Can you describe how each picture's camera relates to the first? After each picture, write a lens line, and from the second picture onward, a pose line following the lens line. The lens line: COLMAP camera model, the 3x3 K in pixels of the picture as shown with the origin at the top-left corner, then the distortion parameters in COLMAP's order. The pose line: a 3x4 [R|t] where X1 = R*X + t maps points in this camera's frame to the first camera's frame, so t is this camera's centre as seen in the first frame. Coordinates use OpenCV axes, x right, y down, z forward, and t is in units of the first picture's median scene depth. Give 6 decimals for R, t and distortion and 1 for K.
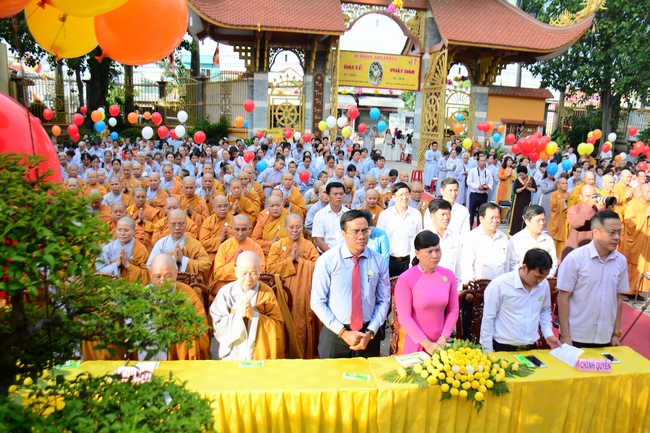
lens RADIAL K [[503.9, 0, 316.0], [0, 503.9, 232.7], [0, 0, 1]] dist [-0.160483, 0.110010]
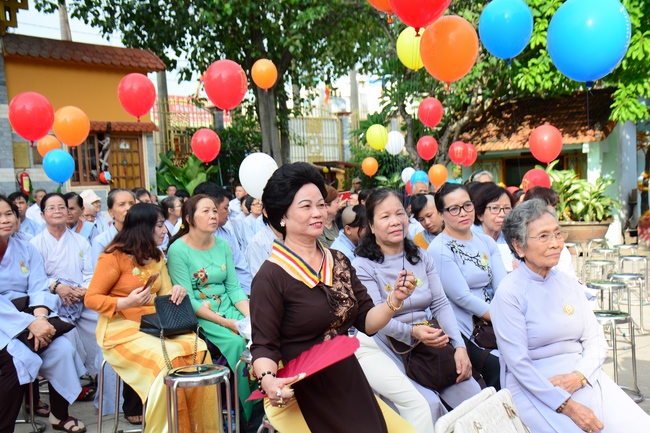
lens RADIAL K [[831.5, 0, 325.2], [0, 831.5, 220.3], [0, 0, 1]] dist [0.205320, 0.000000]
pose [[0.775562, -0.106051, 0.622300, 0.124766], [0.214225, 0.971504, -0.101424, -0.040367], [-0.593811, 0.211973, 0.776180, 0.386414]]
